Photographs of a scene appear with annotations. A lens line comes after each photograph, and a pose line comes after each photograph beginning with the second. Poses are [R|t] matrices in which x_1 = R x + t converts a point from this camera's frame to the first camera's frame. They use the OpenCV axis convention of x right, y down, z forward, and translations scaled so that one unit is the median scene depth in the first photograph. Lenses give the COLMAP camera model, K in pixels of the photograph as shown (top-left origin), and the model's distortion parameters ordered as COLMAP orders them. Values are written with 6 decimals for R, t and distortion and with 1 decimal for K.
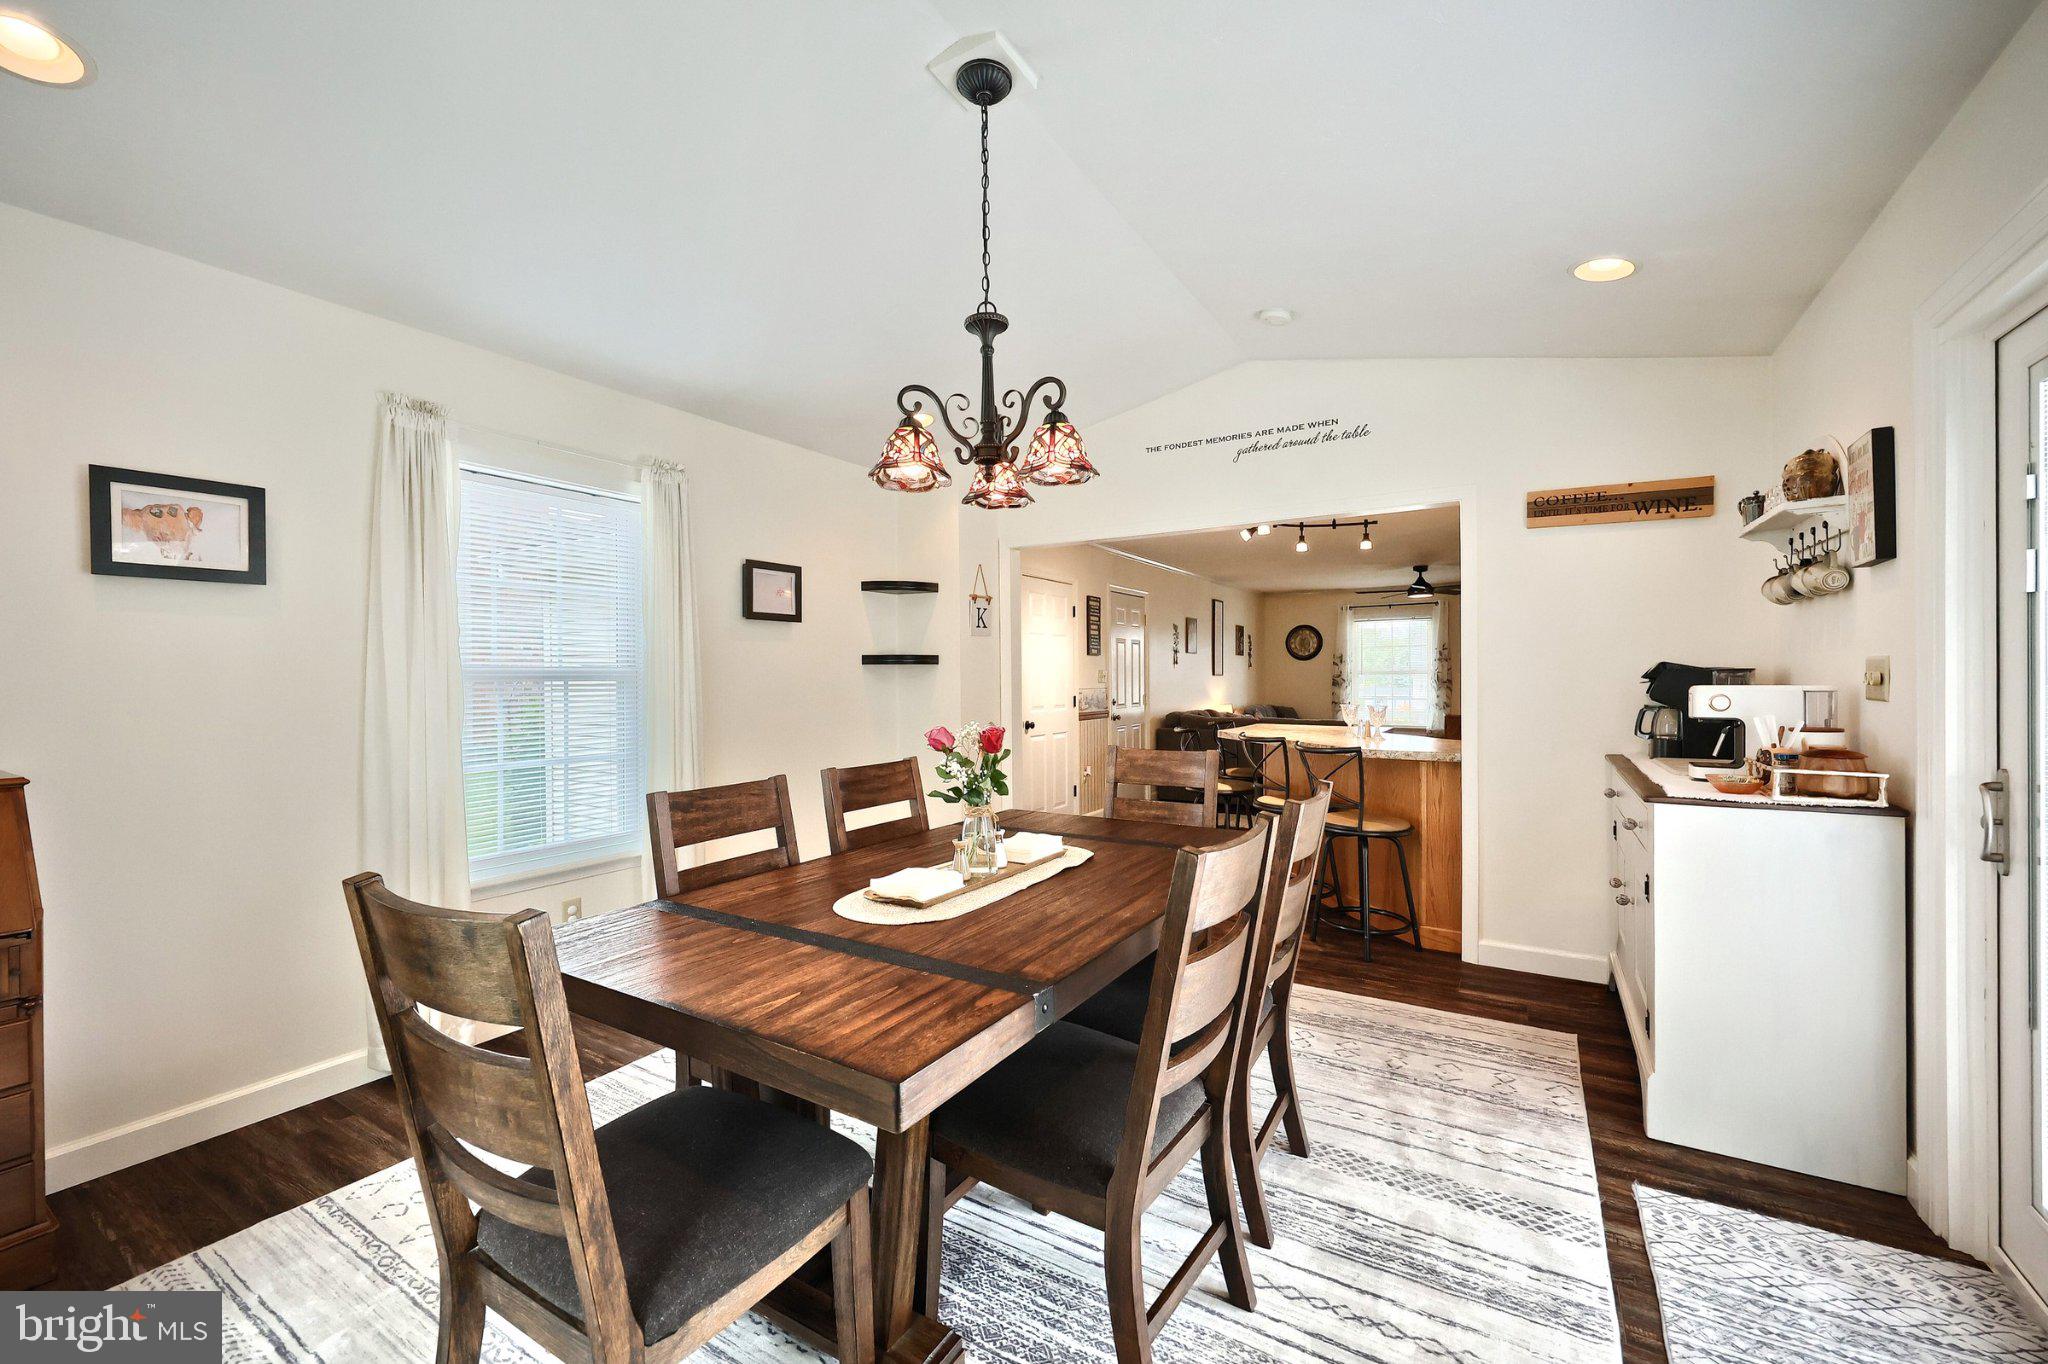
lens RADIAL K [[824.9, 0, 1019.8], [0, 824.9, 678.4], [0, 0, 1]] dist [0.004466, 0.000084]
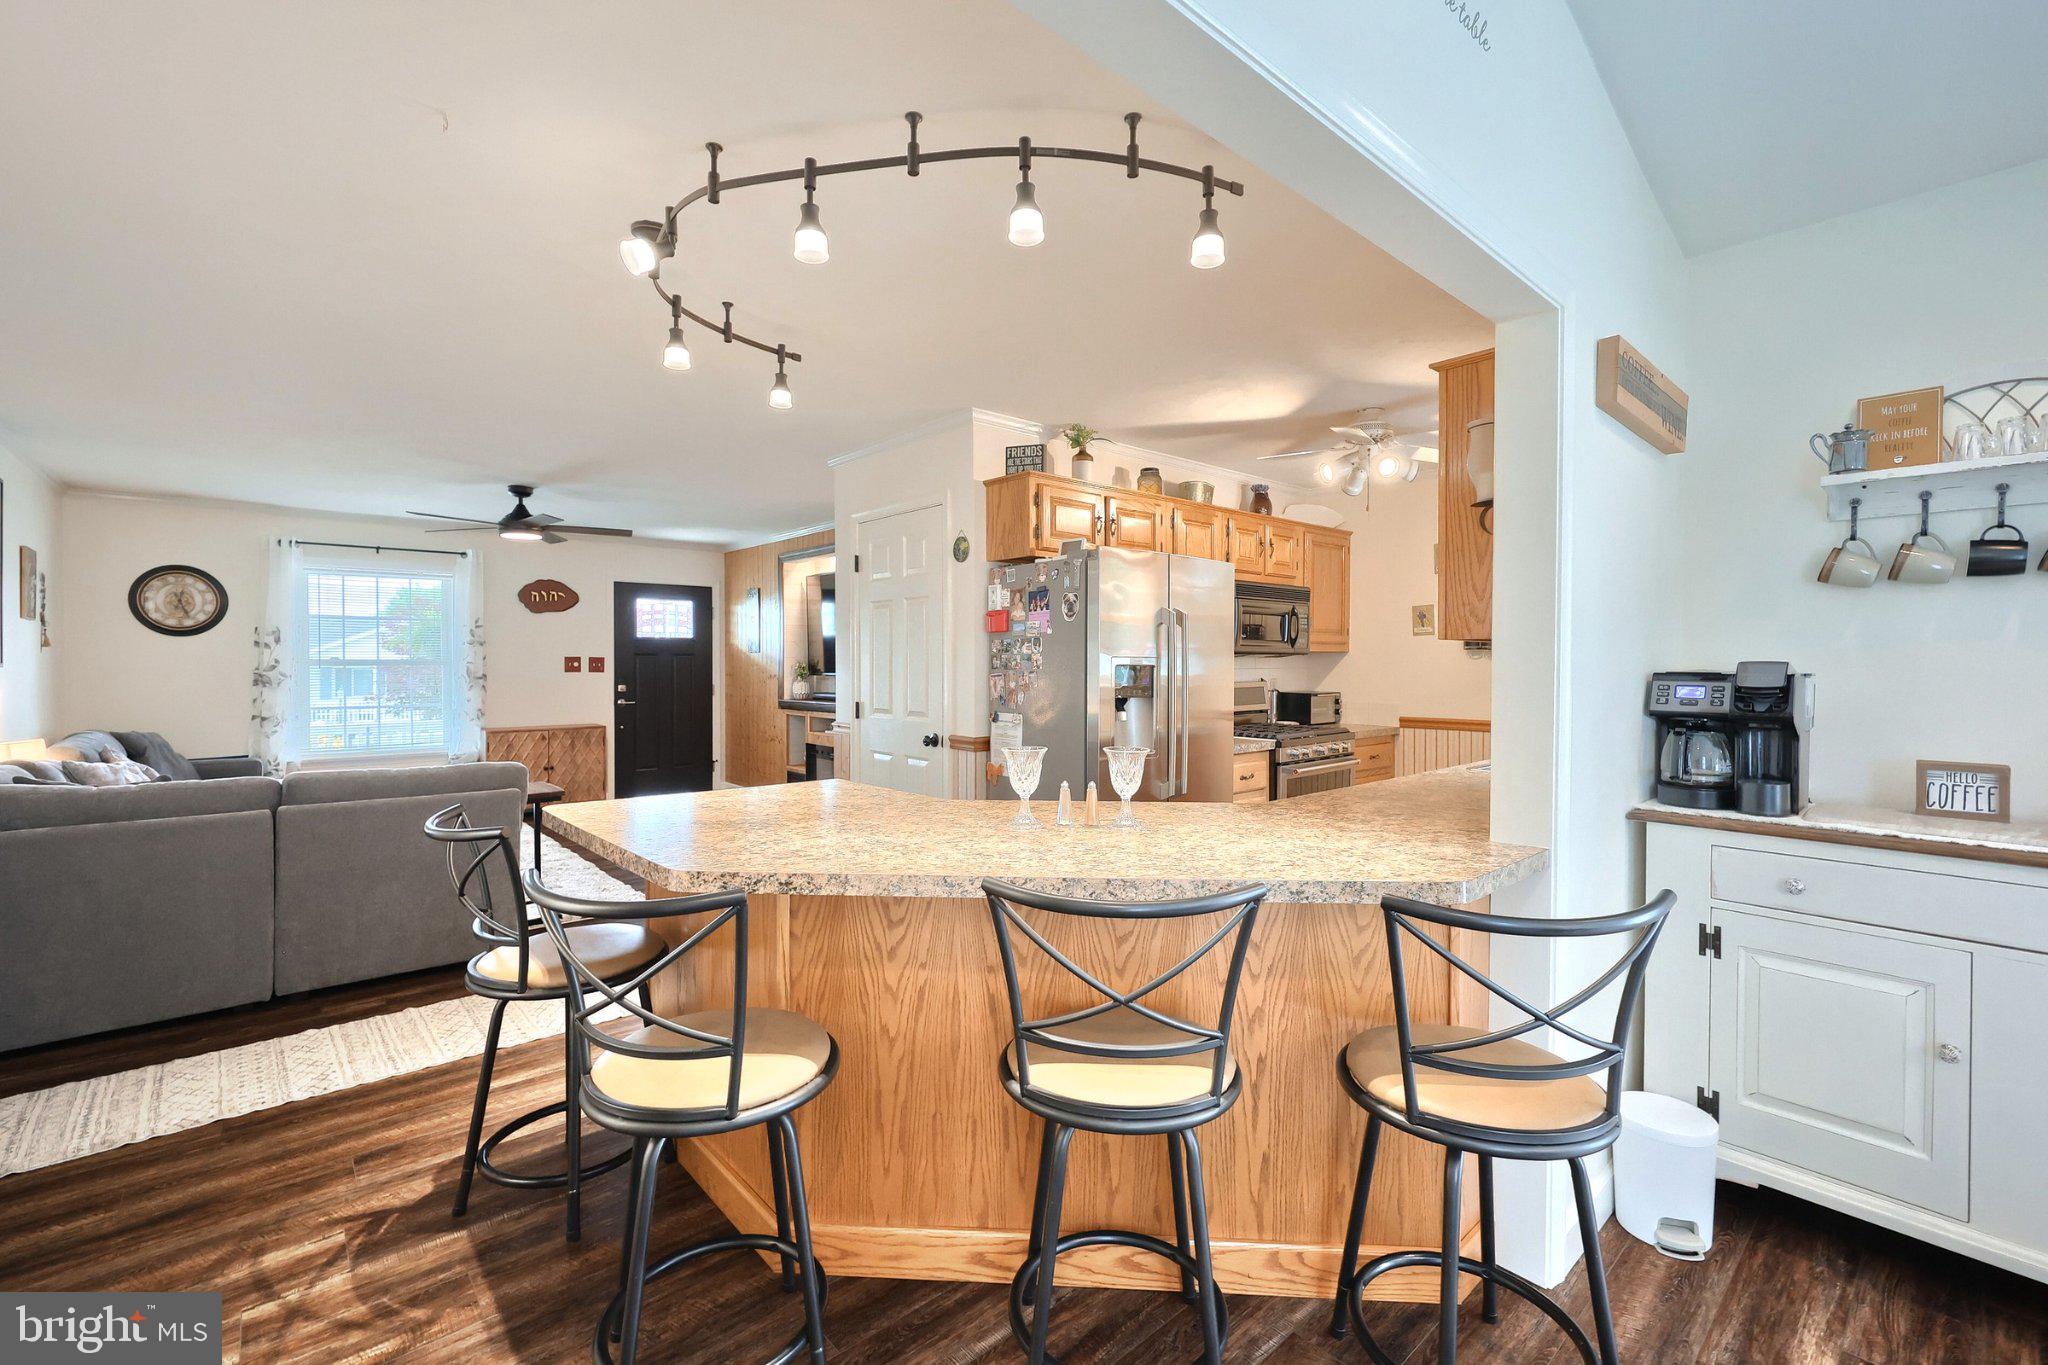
lens RADIAL K [[824.9, 0, 1019.9], [0, 824.9, 670.3], [0, 0, 1]] dist [0.004466, 0.000084]
pose [[0.279140, -0.011426, 0.960182, -0.007032], [0.003150, 0.999935, 0.010983, -0.005456], [-0.960245, -0.000041, 0.279158, 0.595373]]
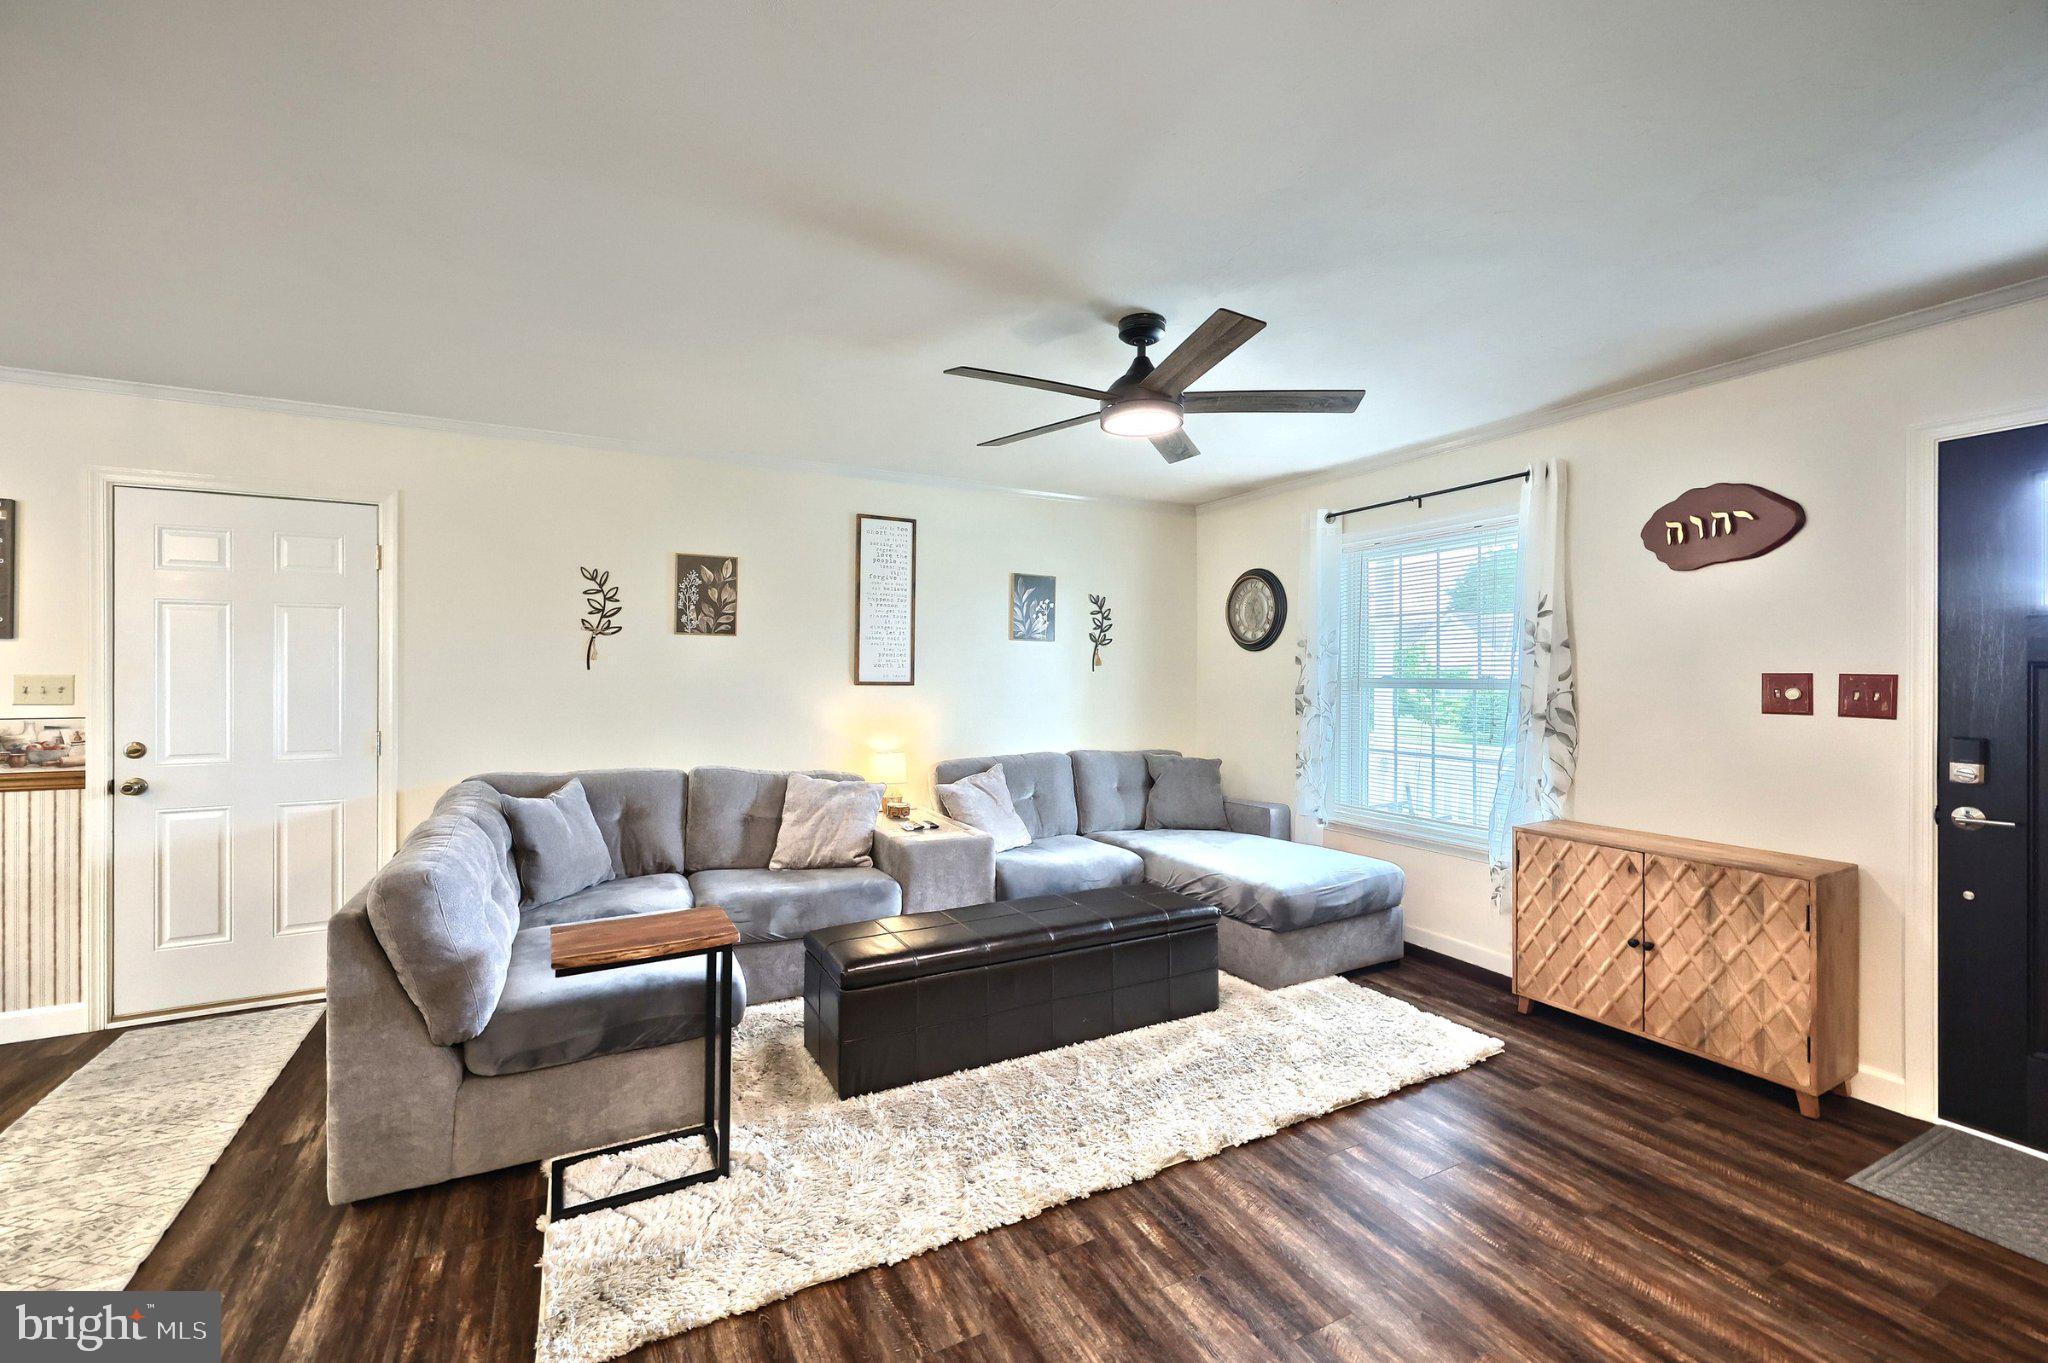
lens RADIAL K [[824.9, 0, 994.2], [0, 824.9, 674.4], [0, 0, 1]] dist [0.004466, 0.000084]
pose [[0.859926, 0.002620, -0.510412, 0.751441], [-0.003886, 0.999991, -0.001414, -0.010938], [0.510403, 0.003199, 0.859929, 0.913630]]
